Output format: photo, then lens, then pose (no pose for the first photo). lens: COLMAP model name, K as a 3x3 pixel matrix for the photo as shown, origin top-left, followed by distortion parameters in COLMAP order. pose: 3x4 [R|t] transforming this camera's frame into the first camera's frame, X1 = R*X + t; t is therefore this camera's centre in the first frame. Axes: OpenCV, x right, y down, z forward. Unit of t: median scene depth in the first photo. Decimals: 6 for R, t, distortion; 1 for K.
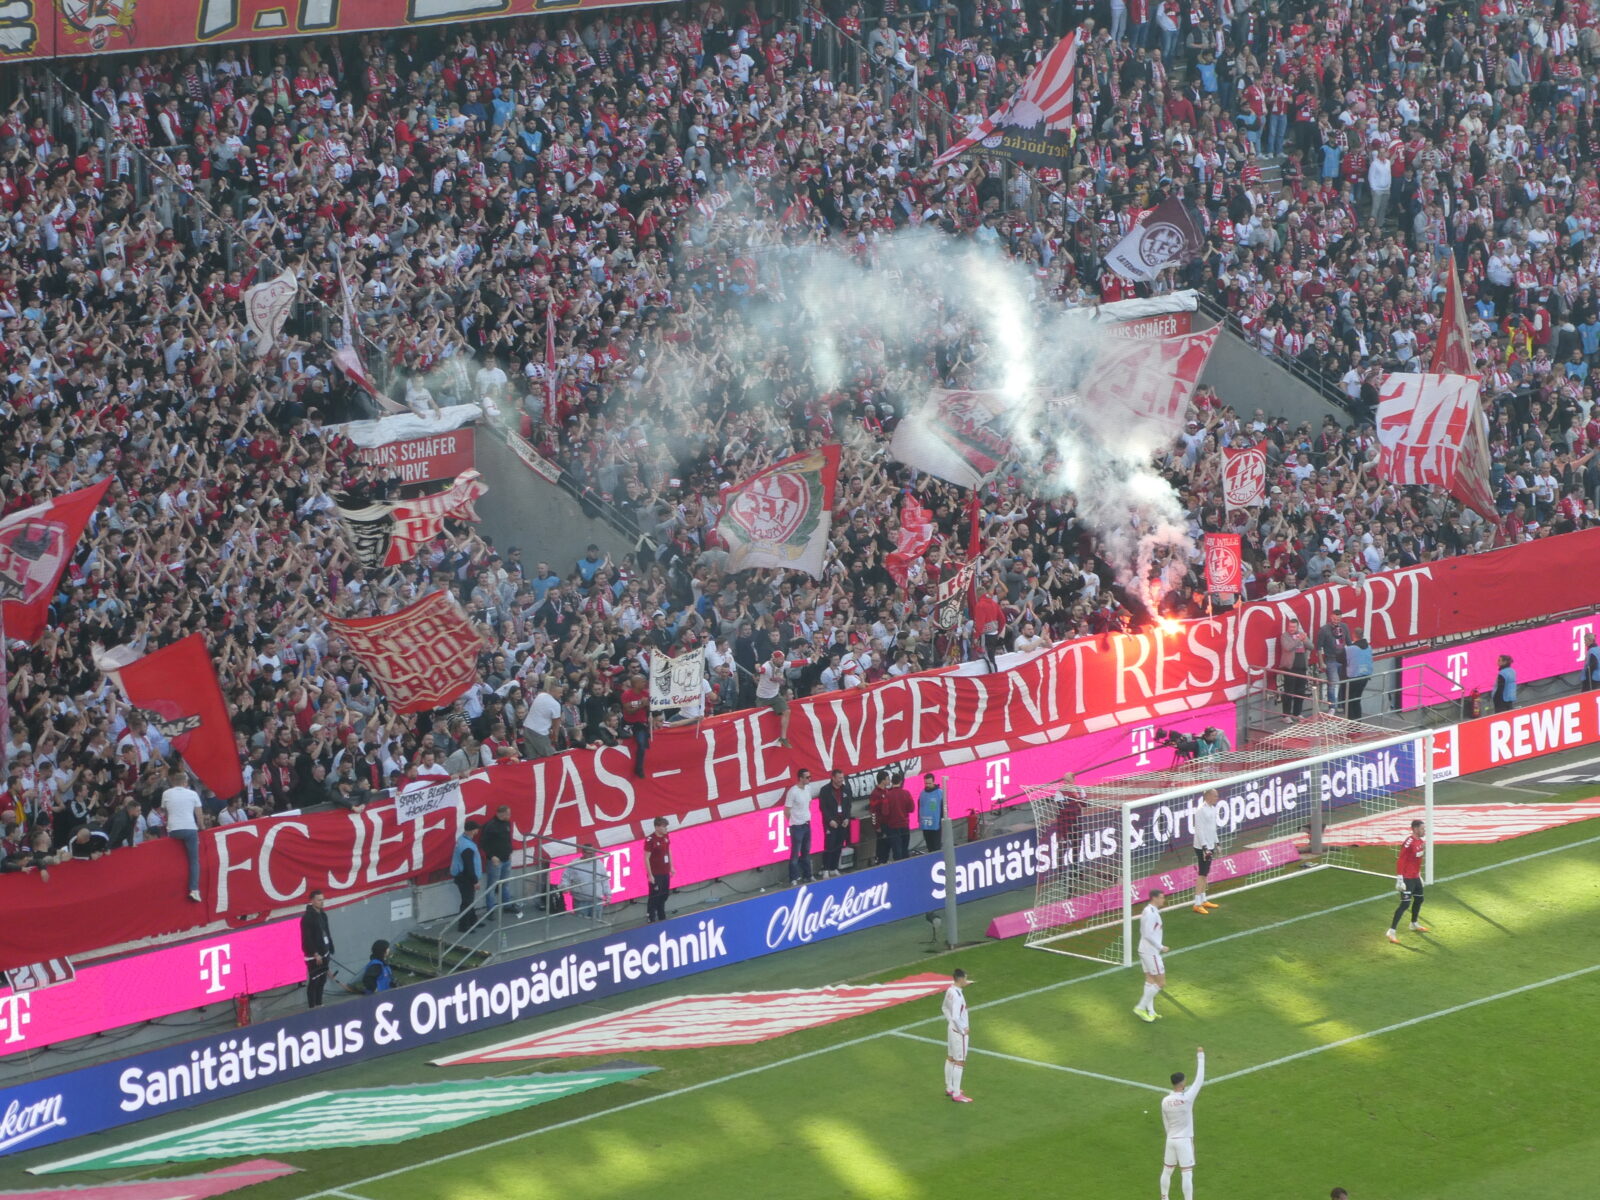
lens RADIAL K [[6389.6, 0, 909.2], [0, 6389.6, 553.2], [0, 0, 1]] dist [0.546719, 0.000000]
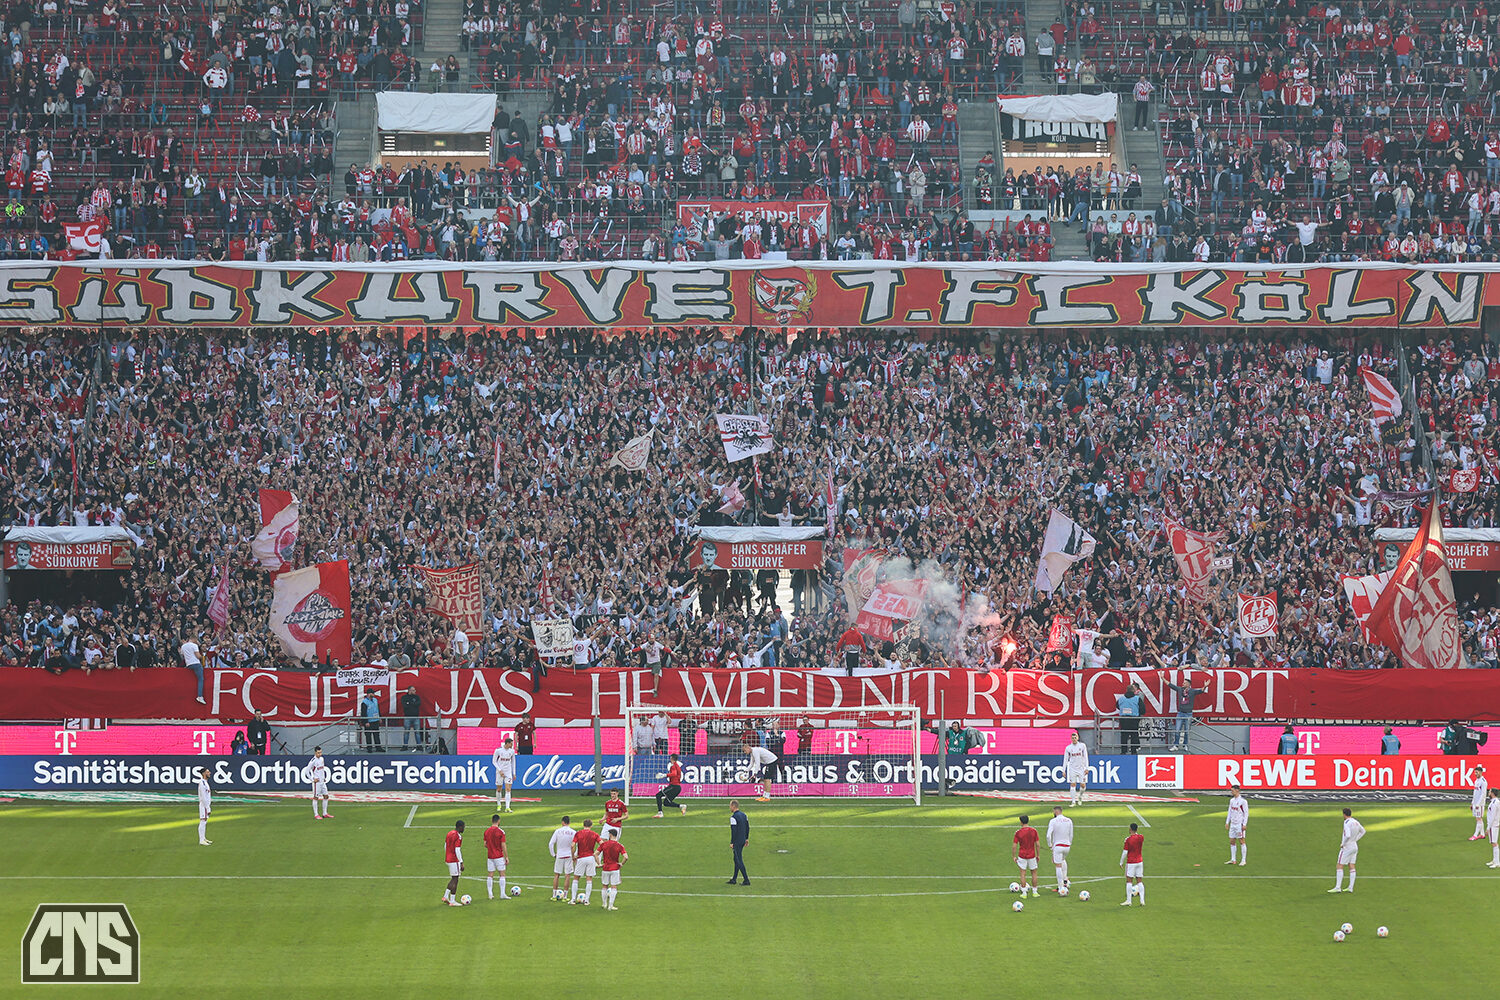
lens RADIAL K [[5441.9, 0, 746.8], [0, 5441.9, 509.2], [0, 0, 1]] dist [-0.010046, 0.000000]
pose [[0.678053, 0.043144, -0.733746, 1.084516], [-0.131679, 0.989255, -0.063516, 0.072933], [0.723121, 0.139686, 0.676449, 0.044580]]
